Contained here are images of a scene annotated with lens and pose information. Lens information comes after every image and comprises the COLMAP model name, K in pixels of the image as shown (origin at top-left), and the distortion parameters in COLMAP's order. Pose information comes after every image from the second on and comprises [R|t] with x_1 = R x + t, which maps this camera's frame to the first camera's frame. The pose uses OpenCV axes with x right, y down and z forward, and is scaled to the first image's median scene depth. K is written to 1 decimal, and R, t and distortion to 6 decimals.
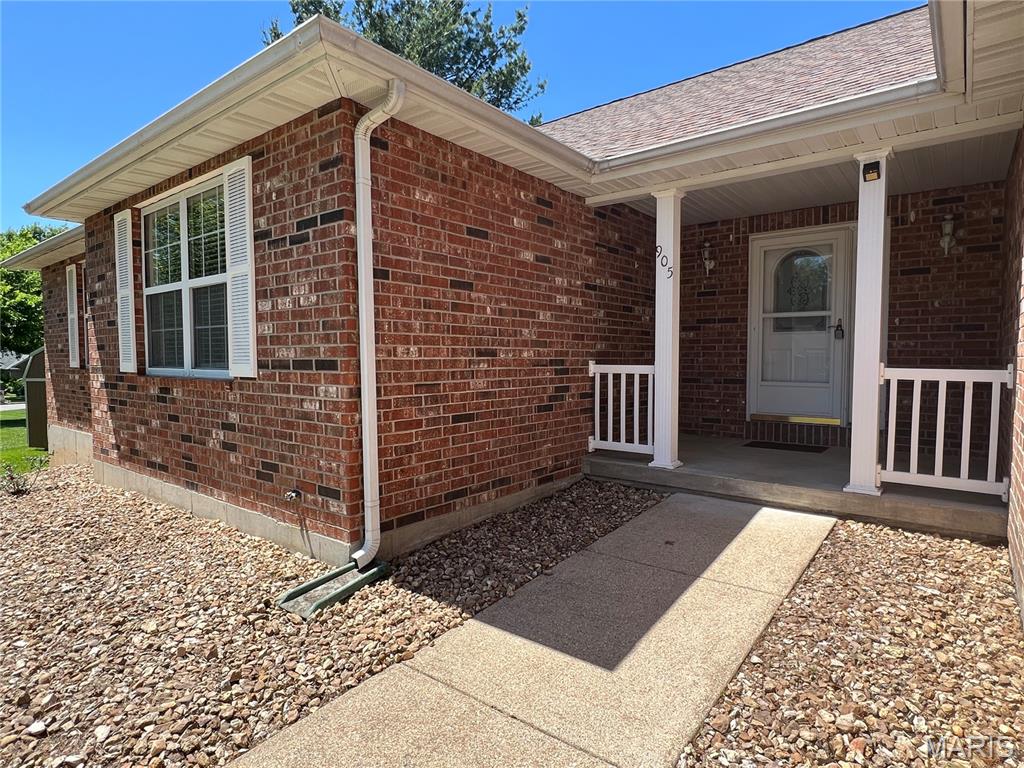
lens RADIAL K [[566.6, 0, 509.2], [0, 566.6, 384.9], [0, 0, 1]] dist [-0.000105, 0.001930]
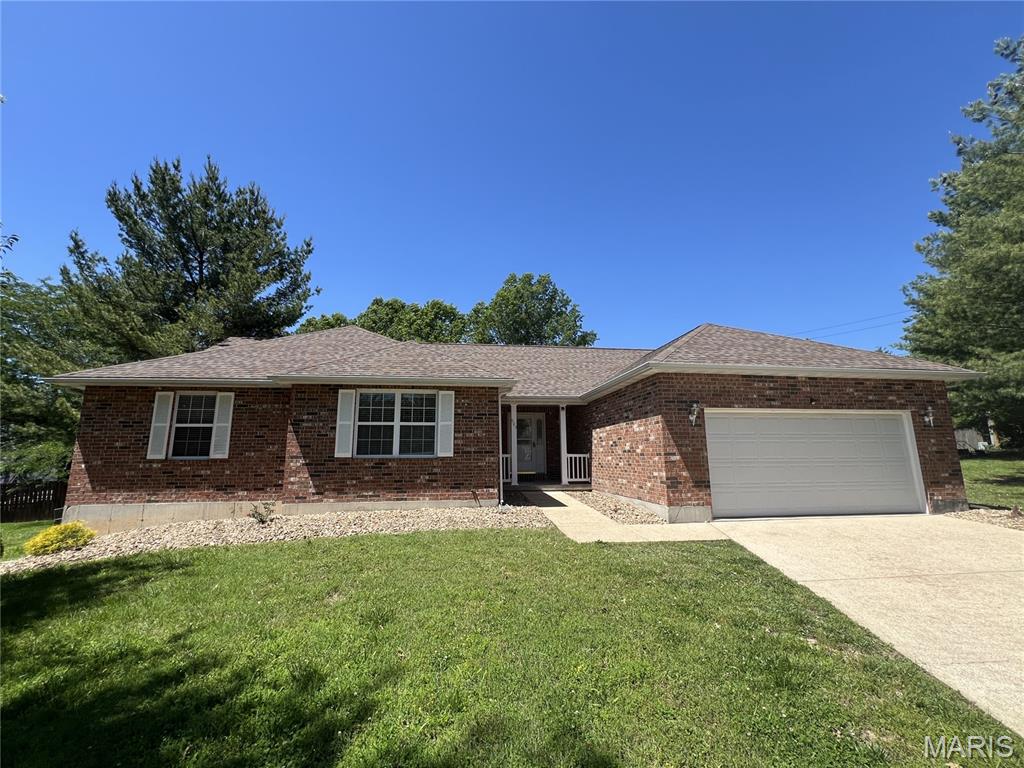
lens RADIAL K [[412.8, 0, 514.2], [0, 412.8, 381.9], [0, 0, 1]] dist [-0.002755, 0.000526]
pose [[0.693384, 0.125274, 0.709595, -1.938209], [0.045640, 0.975159, -0.216755, 0.097966], [-0.719121, 0.182680, 0.670442, -0.925521]]
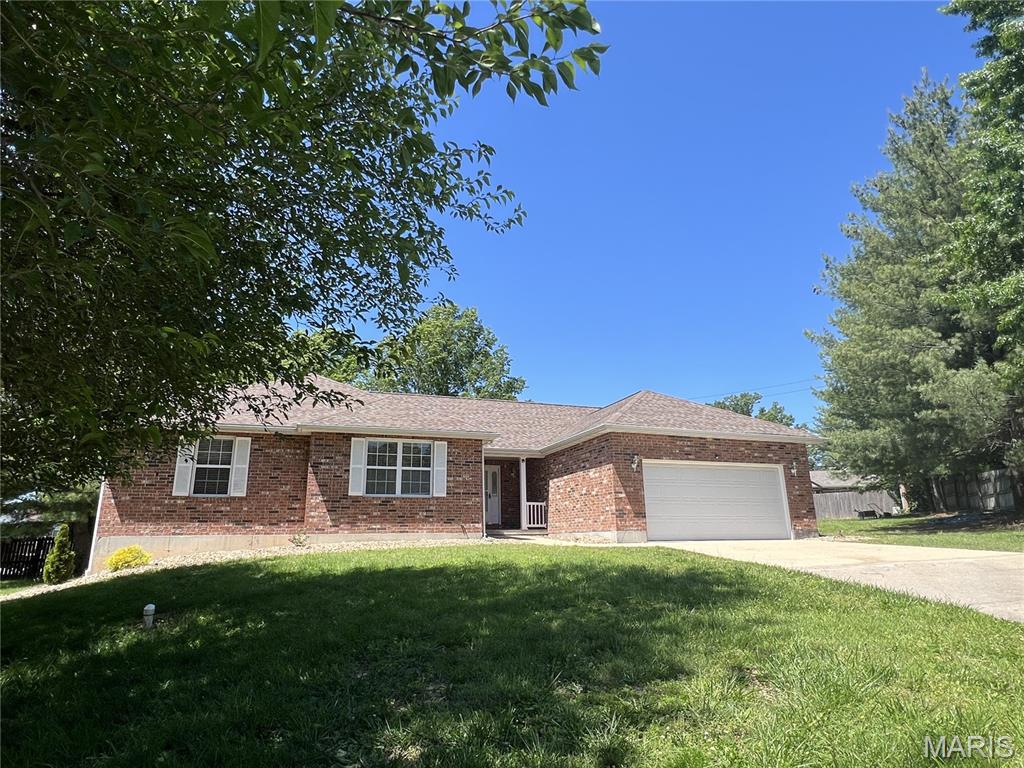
lens RADIAL K [[566.6, 0, 509.2], [0, 566.6, 384.9], [0, 0, 1]] dist [-0.000105, 0.001930]
pose [[0.536575, 0.216729, 0.815546, -3.557001], [0.058922, 0.954474, -0.292416, 0.418709], [-0.841793, 0.204957, 0.499377, -1.474441]]
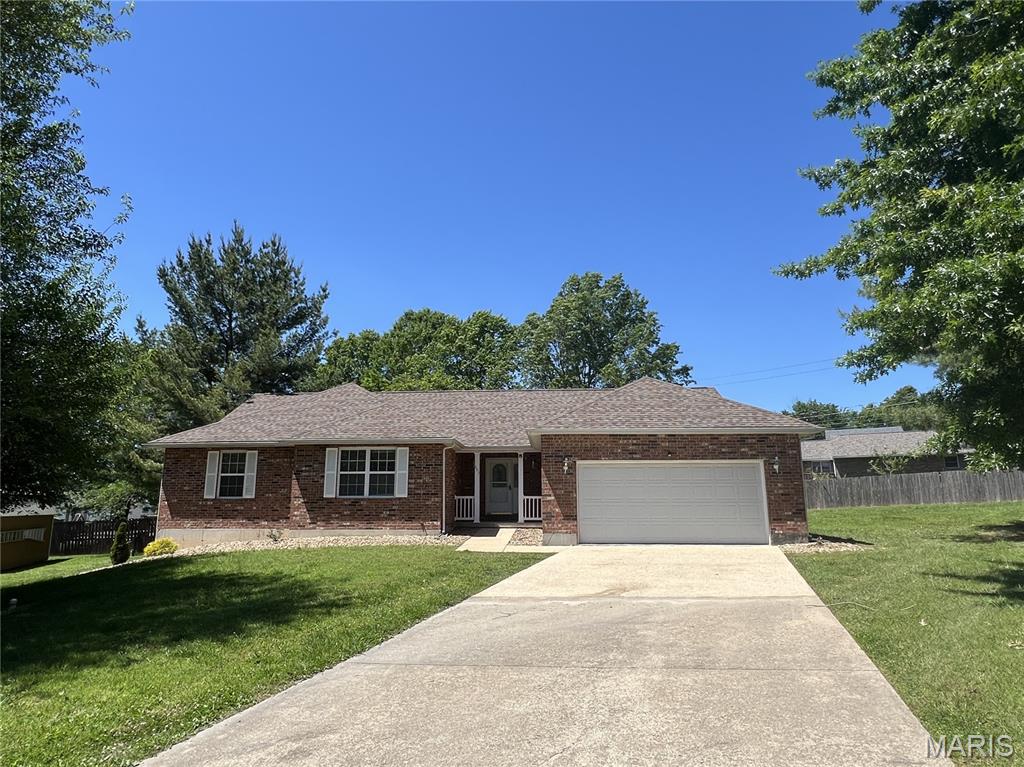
lens RADIAL K [[577.5, 0, 517.4], [0, 577.5, 384.4], [0, 0, 1]] dist [0.000816, 0.000306]
pose [[0.814724, 0.116626, 0.567999, -2.365522], [0.033365, 0.968512, -0.246720, 0.268907], [-0.578889, 0.219960, 0.785179, -3.146282]]
